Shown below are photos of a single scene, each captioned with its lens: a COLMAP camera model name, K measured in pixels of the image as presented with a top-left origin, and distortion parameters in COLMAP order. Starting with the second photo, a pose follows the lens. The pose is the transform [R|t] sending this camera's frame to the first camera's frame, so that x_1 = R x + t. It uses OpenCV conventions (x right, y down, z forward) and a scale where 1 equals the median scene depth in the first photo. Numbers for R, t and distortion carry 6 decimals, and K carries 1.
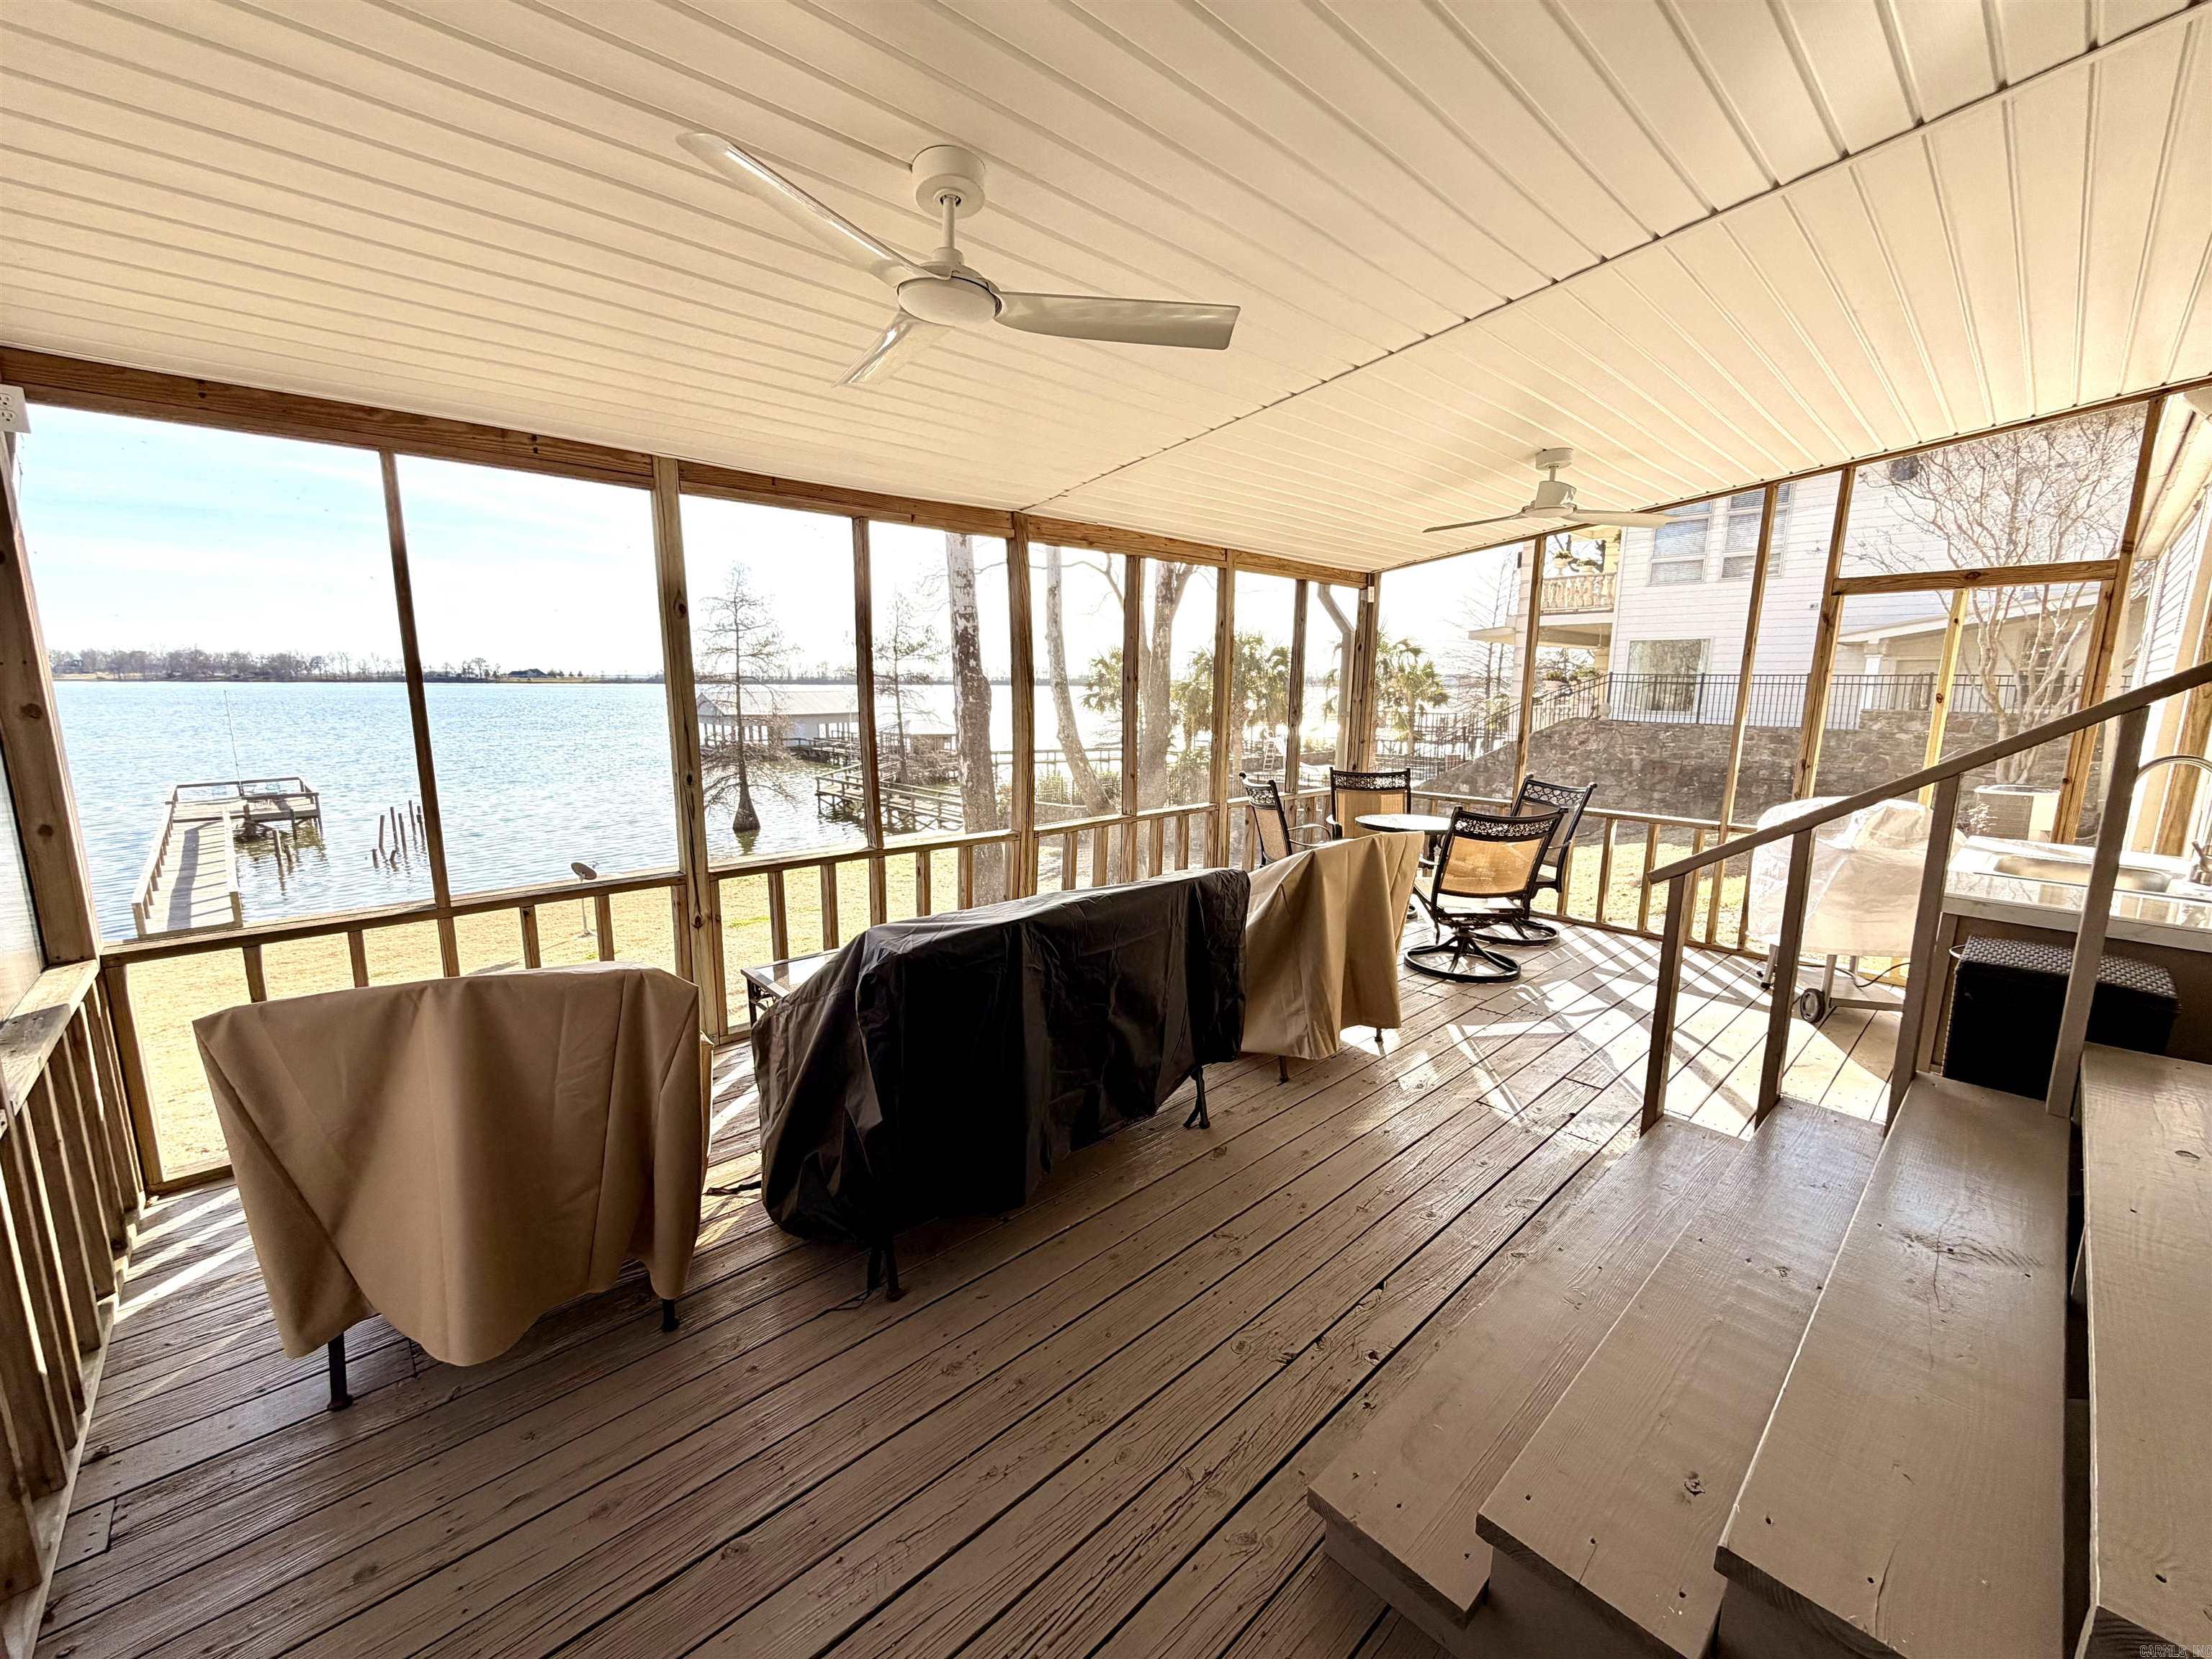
lens RADIAL K [[877.8, 0, 1102.2], [0, 877.8, 832.6], [0, 0, 1]] dist [-0.000745, -0.000410]
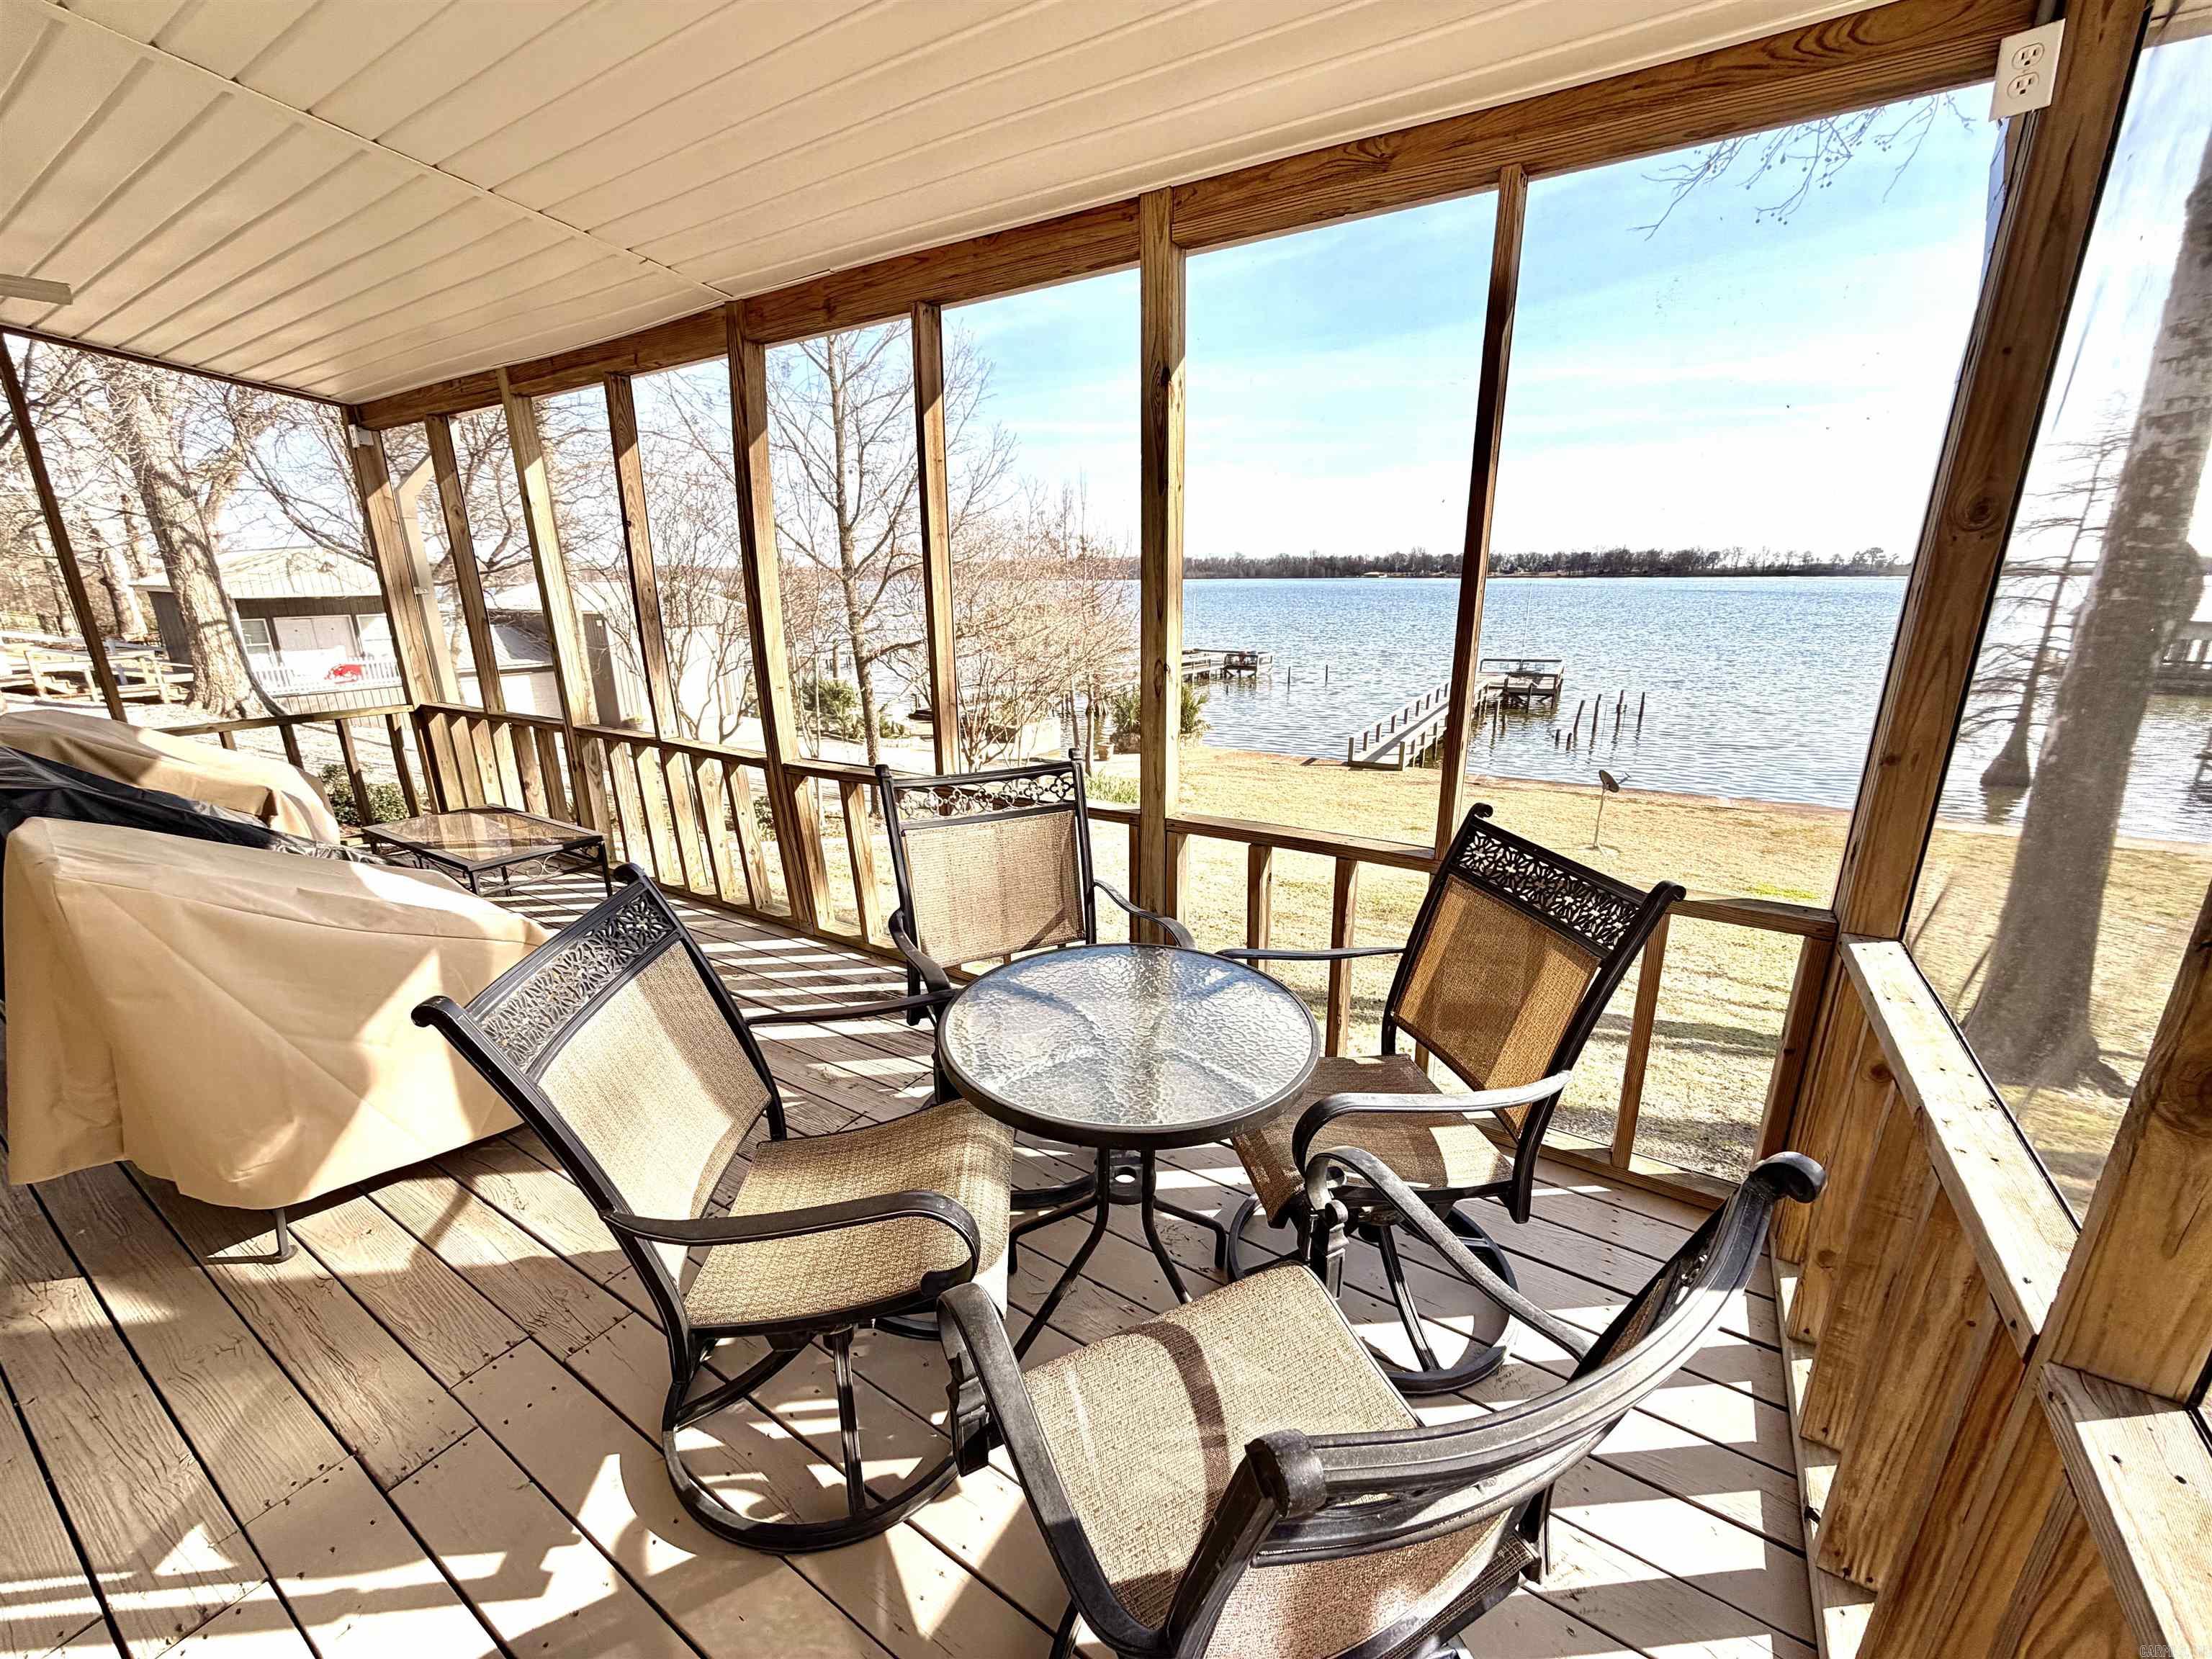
lens RADIAL K [[877.8, 0, 1108.9], [0, 877.8, 847.5], [0, 0, 1]] dist [-0.000745, -0.000410]
pose [[0.265419, 0.276163, -0.923735, 0.074924], [-0.153456, 0.957986, 0.242310, -0.016562], [0.951842, 0.077439, 0.296647, 0.112658]]
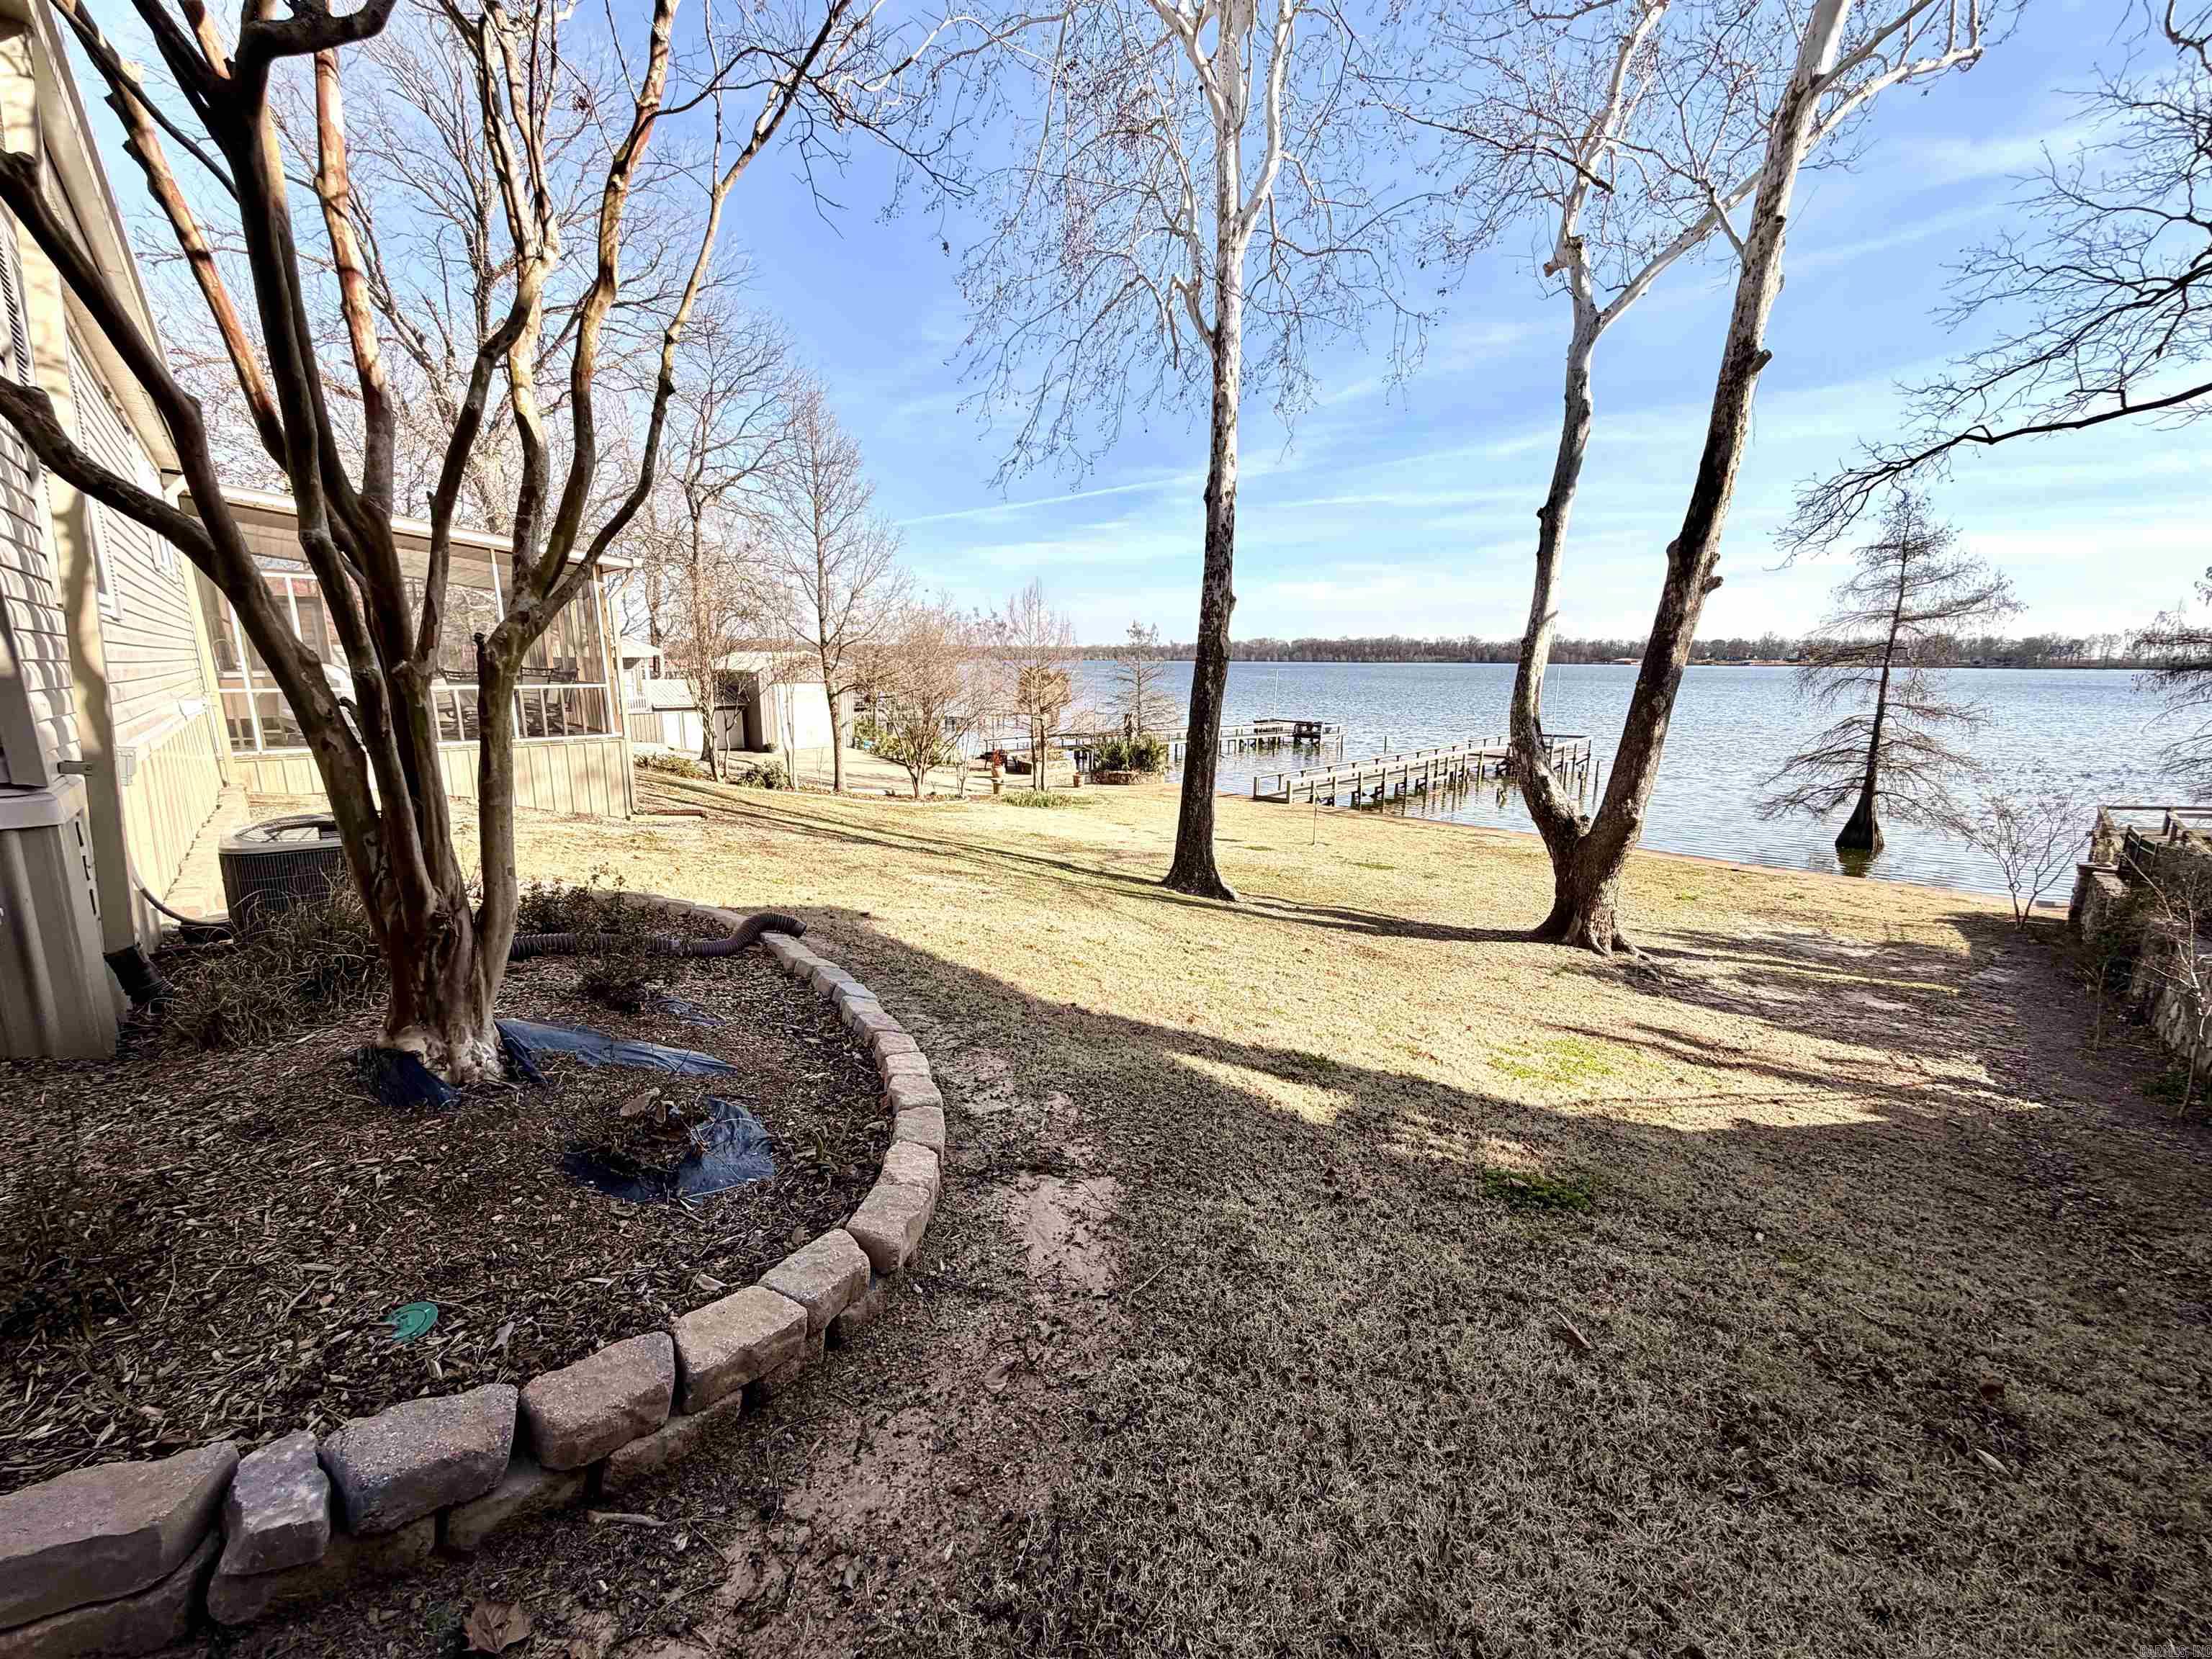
lens RADIAL K [[877.8, 0, 1120.7], [0, 877.8, 824.7], [0, 0, 1]] dist [-0.000745, -0.000410]
pose [[0.024659, 0.180080, -0.983343, 0.372018], [-0.173296, 0.969520, 0.173203, -0.048012], [0.984561, 0.166138, 0.055115, 0.321432]]
